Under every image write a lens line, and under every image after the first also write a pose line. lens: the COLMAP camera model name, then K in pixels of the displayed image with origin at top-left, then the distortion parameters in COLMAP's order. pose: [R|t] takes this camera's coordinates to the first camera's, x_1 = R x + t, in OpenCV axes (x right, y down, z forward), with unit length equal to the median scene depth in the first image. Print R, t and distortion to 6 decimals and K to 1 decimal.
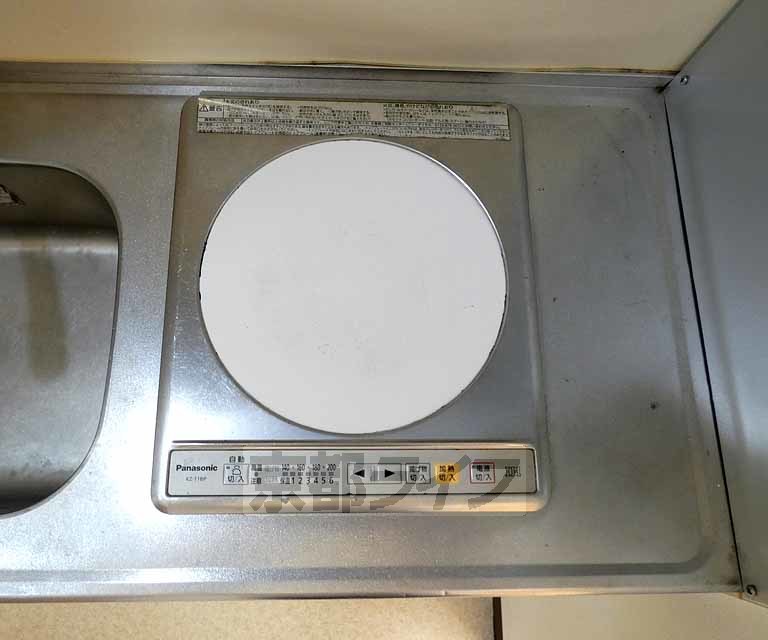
lens RADIAL K [[579.4, 0, 384.0], [0, 579.4, 320.0], [0, 0, 1]] dist [-0.001901, -0.000574]
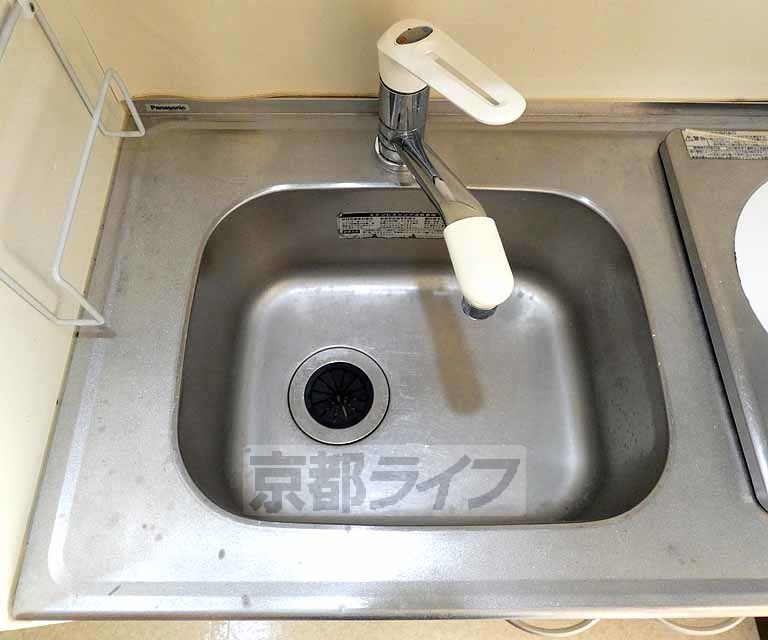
lens RADIAL K [[579.4, 0, 384.0], [0, 579.4, 320.0], [0, 0, 1]] dist [-0.001901, -0.000574]
pose [[0.999376, -0.012466, -0.033057, -0.848992], [0.005673, 0.980160, -0.198129, 0.174579], [0.034871, 0.197817, 0.979618, -0.004731]]
